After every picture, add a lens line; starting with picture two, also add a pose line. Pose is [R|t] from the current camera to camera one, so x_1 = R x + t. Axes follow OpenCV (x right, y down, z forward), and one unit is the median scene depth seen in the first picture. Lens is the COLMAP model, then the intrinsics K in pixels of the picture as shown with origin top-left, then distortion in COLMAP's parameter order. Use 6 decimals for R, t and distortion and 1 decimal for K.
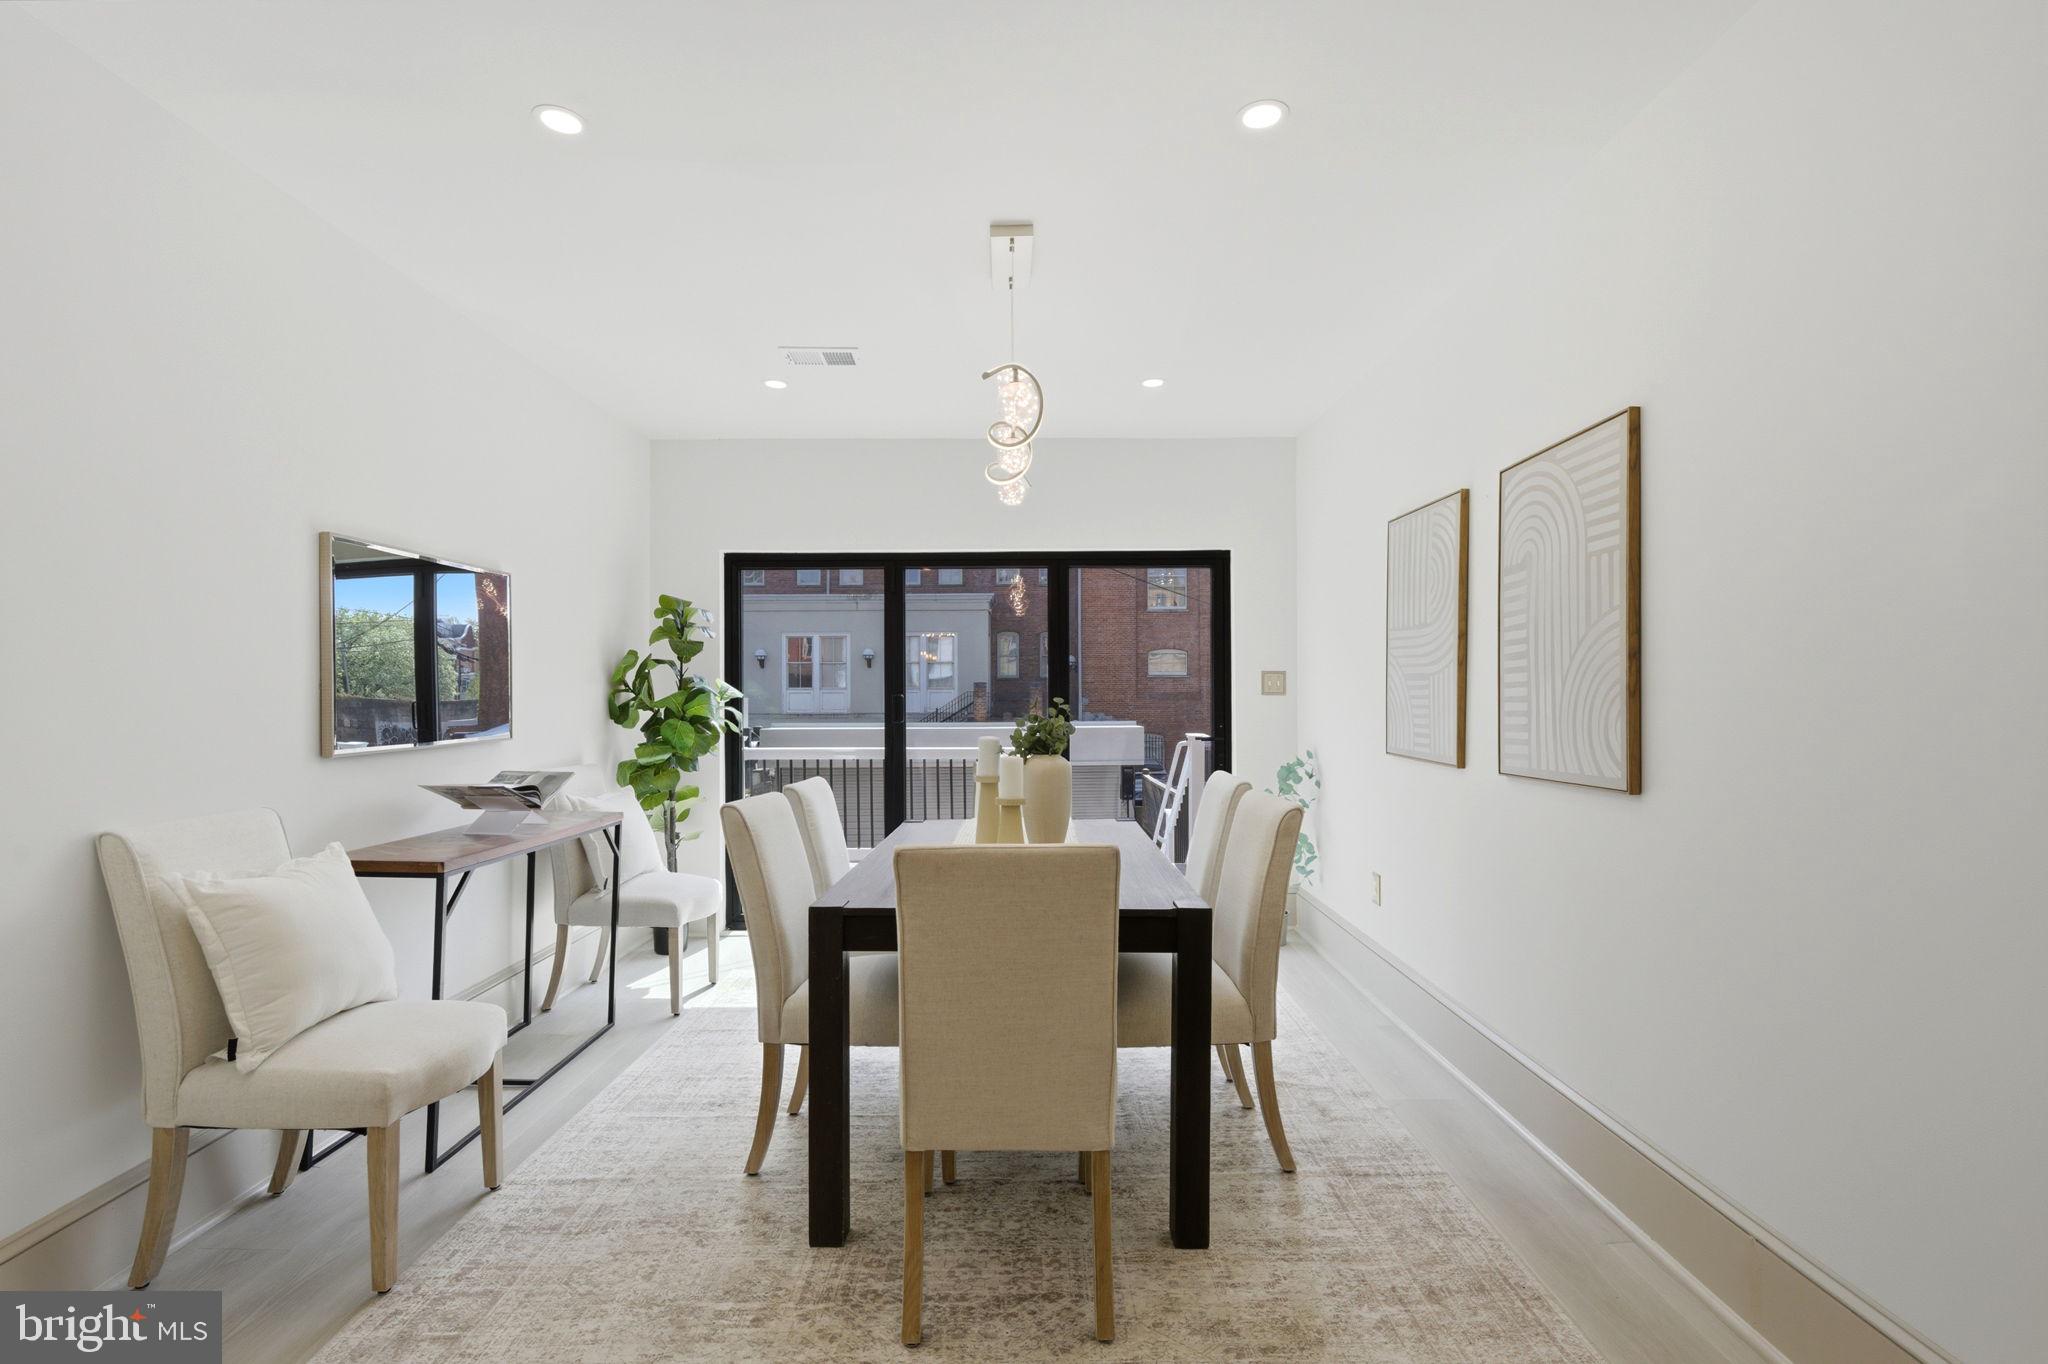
lens RADIAL K [[934.0, 0, 1017.3], [0, 934.0, 686.4], [0, 0, 1]] dist [-0.004150, 0.000659]
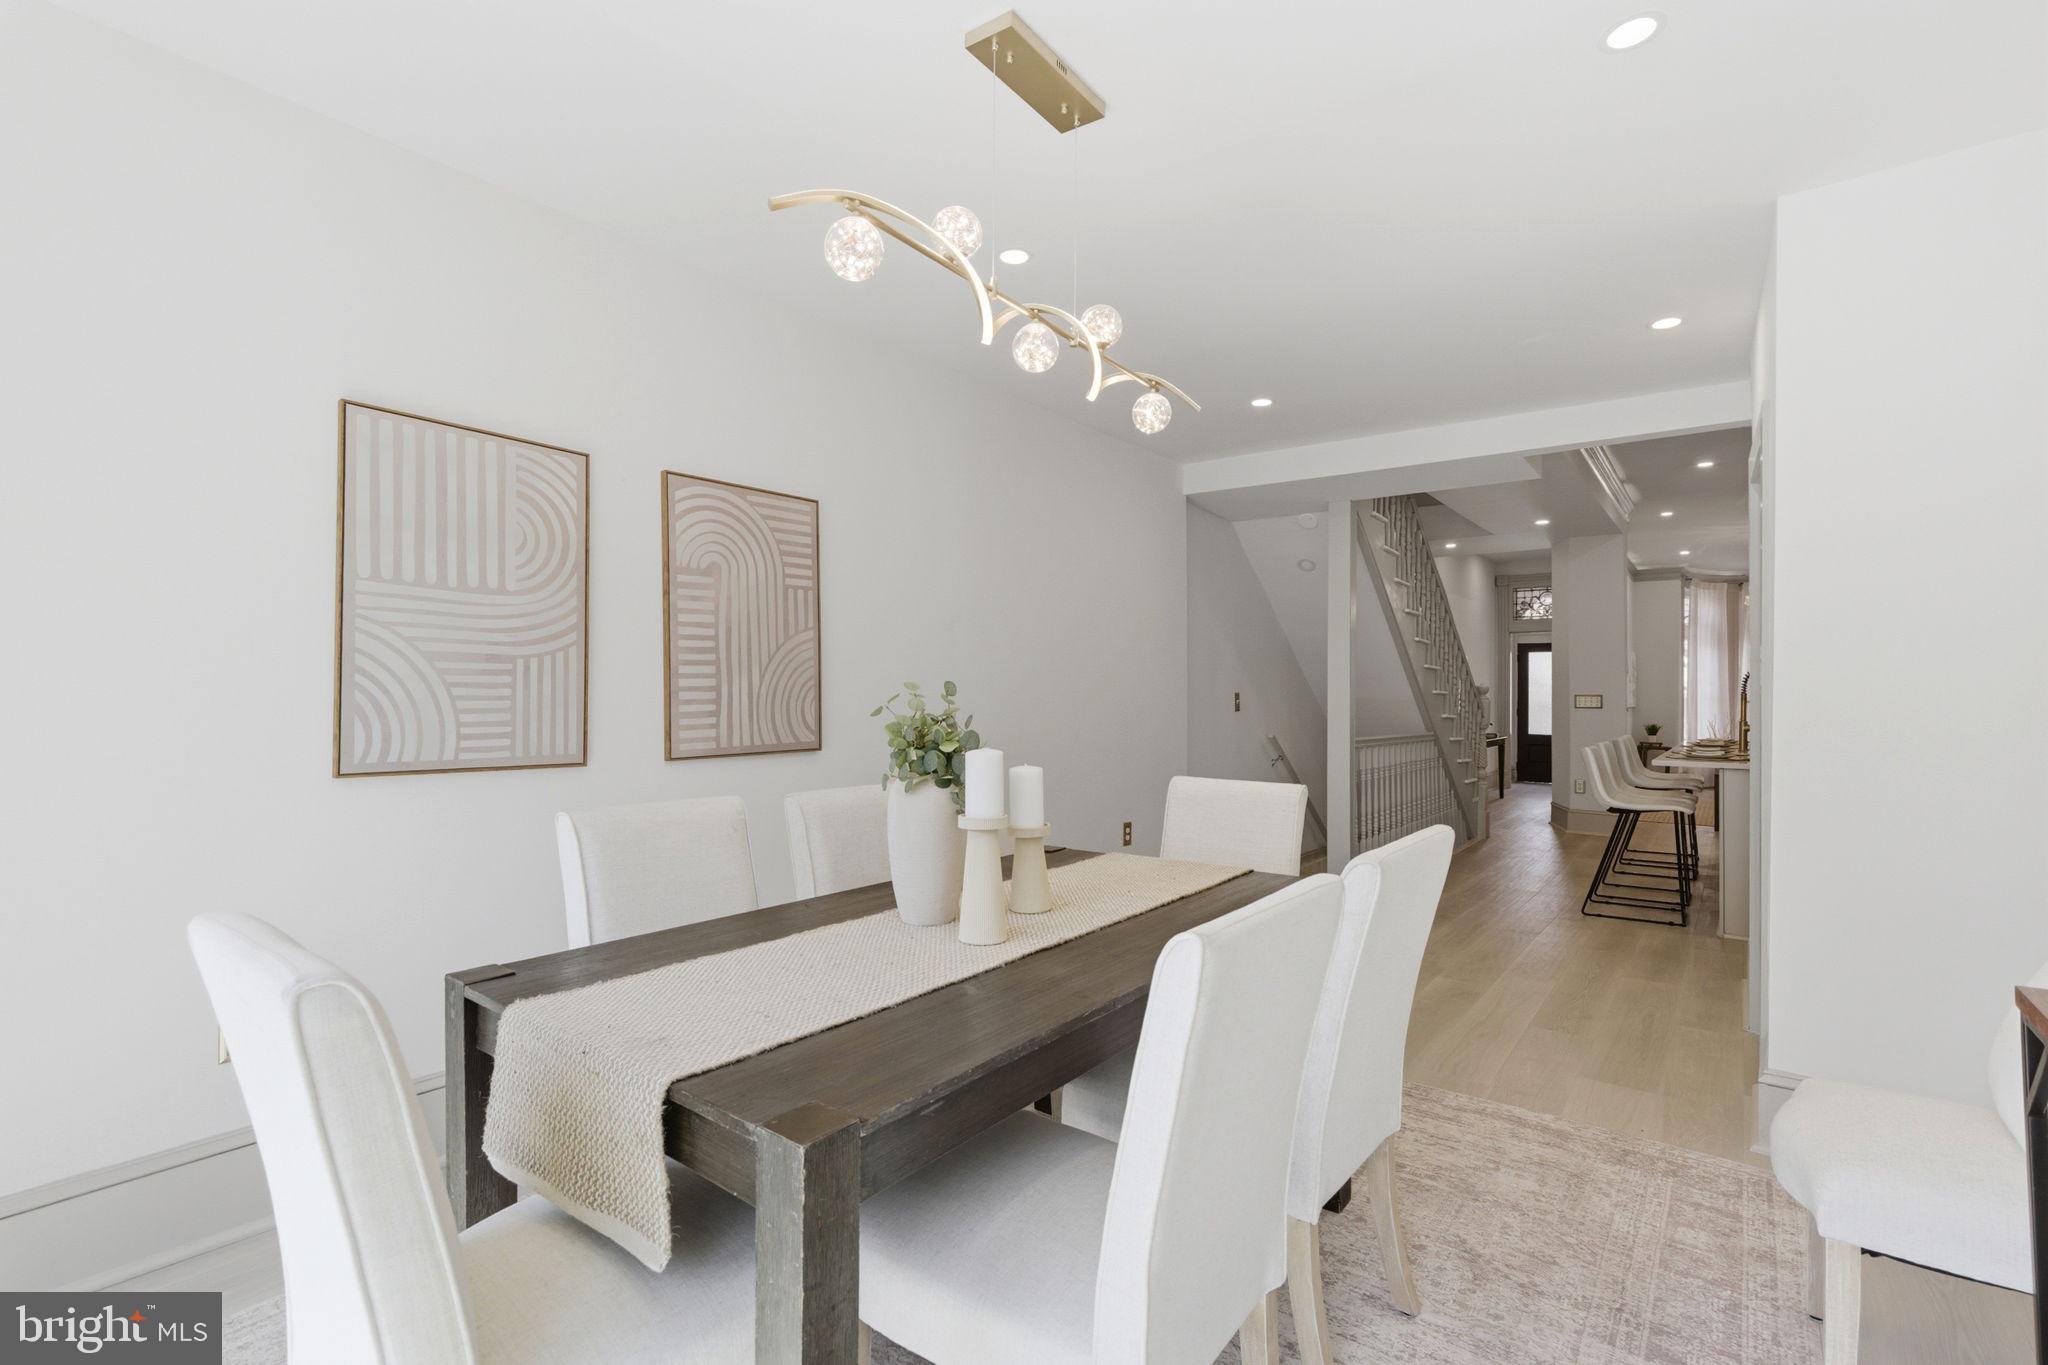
lens RADIAL K [[934.0, 0, 1017.9], [0, 934.0, 692.4], [0, 0, 1]] dist [-0.004150, 0.000659]
pose [[-0.792023, 0.004319, 0.610476, -0.265957], [-0.001913, 0.999953, -0.009556, 0.016031], [-0.610488, -0.008736, -0.791977, 0.962151]]
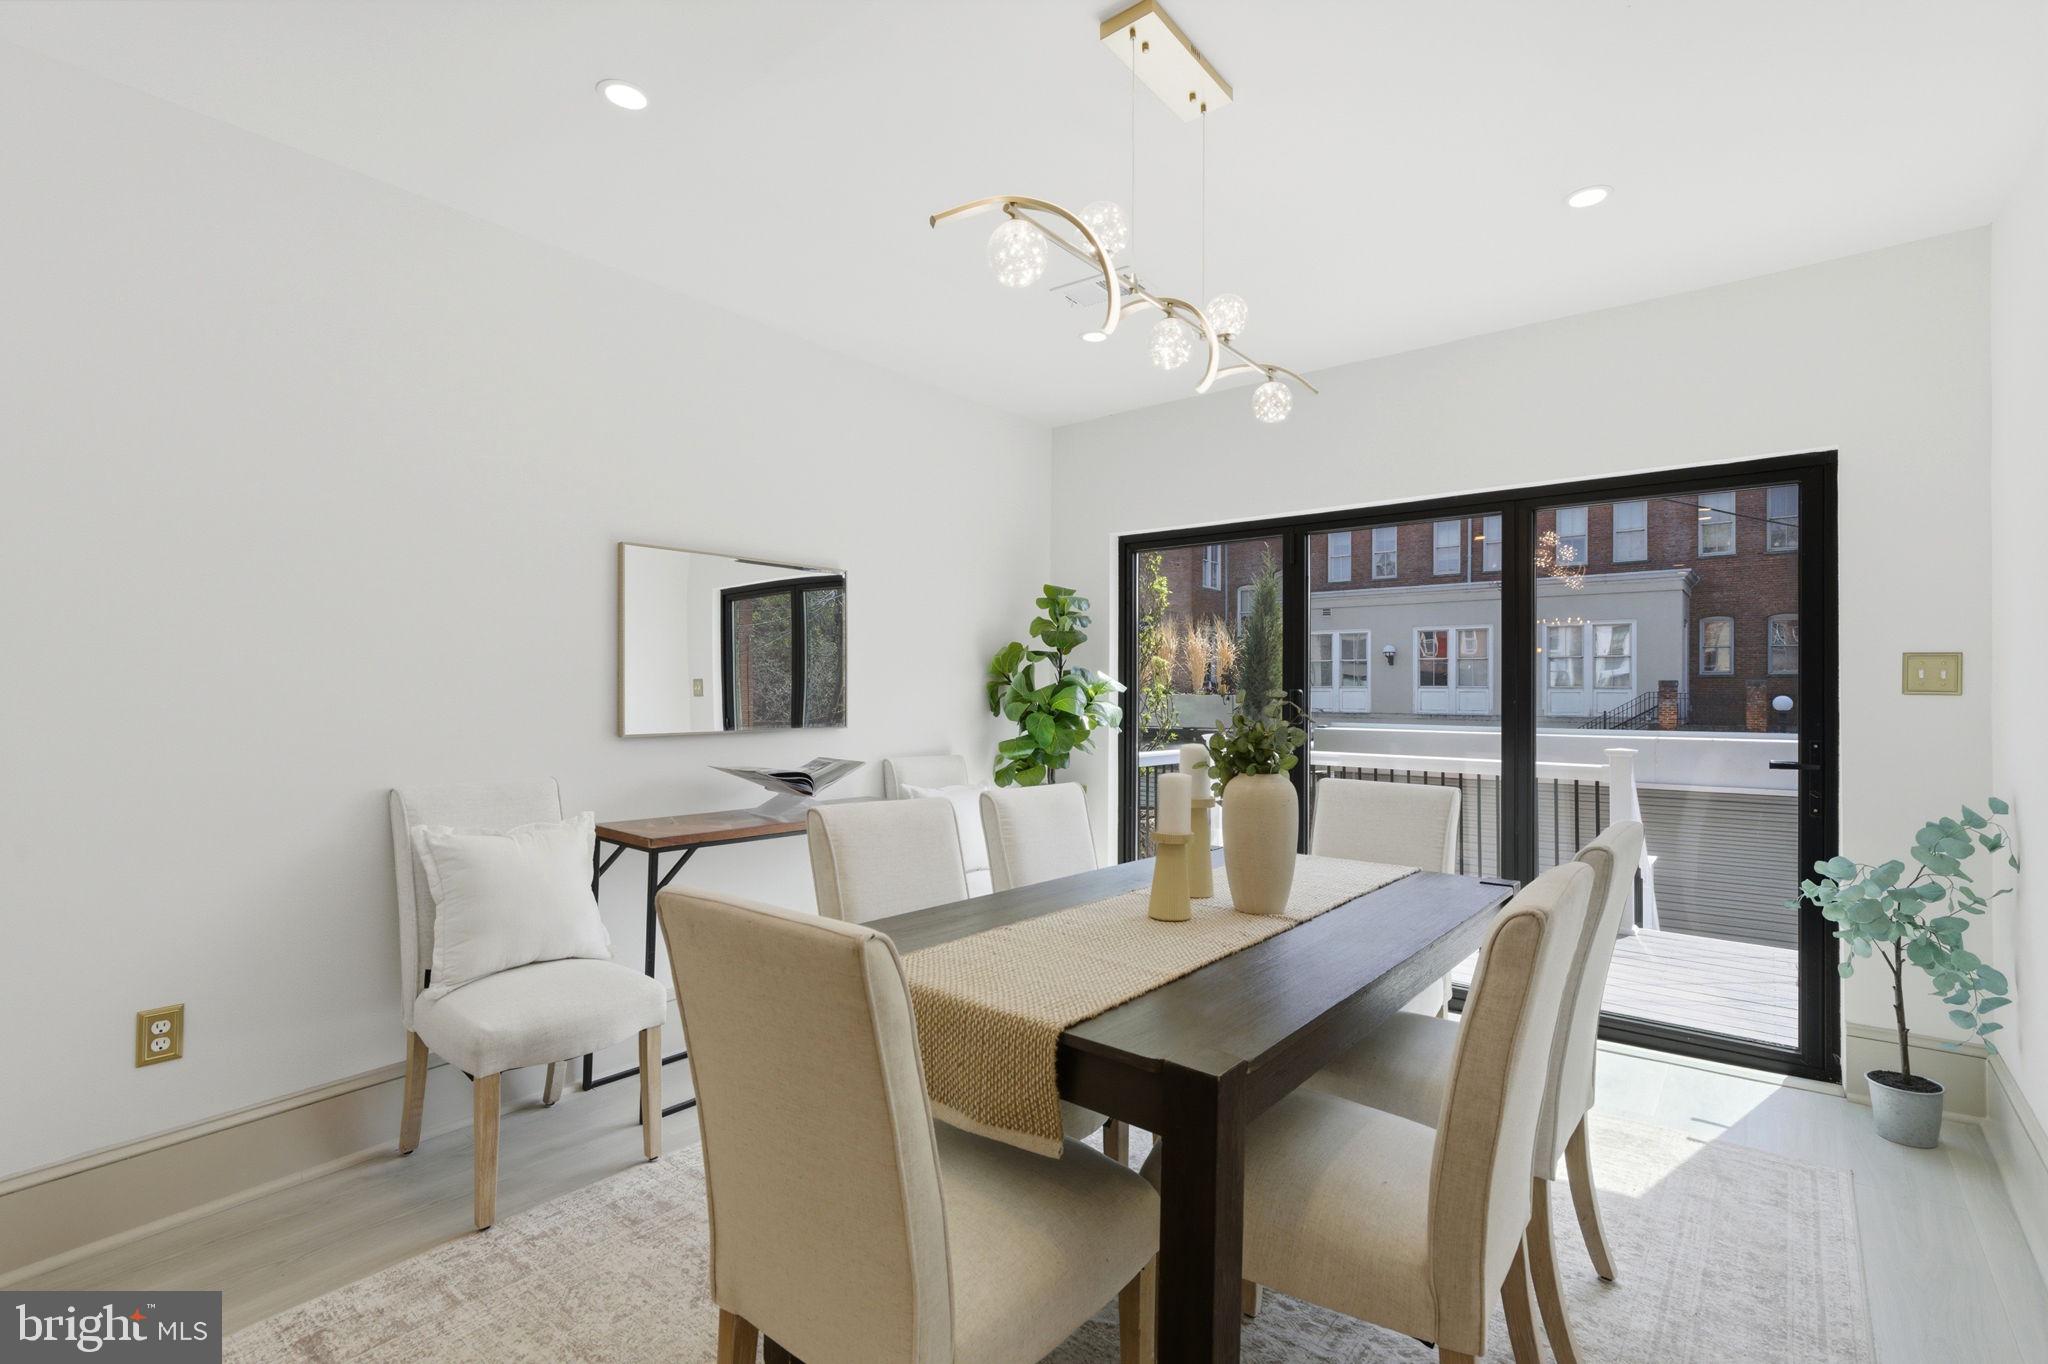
lens RADIAL K [[934.0, 0, 1025.8], [0, 934.0, 683.6], [0, 0, 1]] dist [-0.004150, 0.000659]
pose [[0.779604, 0.002550, -0.626267, 0.212433], [-0.003689, 0.999993, -0.000521, 0.005046], [0.626261, 0.002716, 0.779608, 0.235713]]
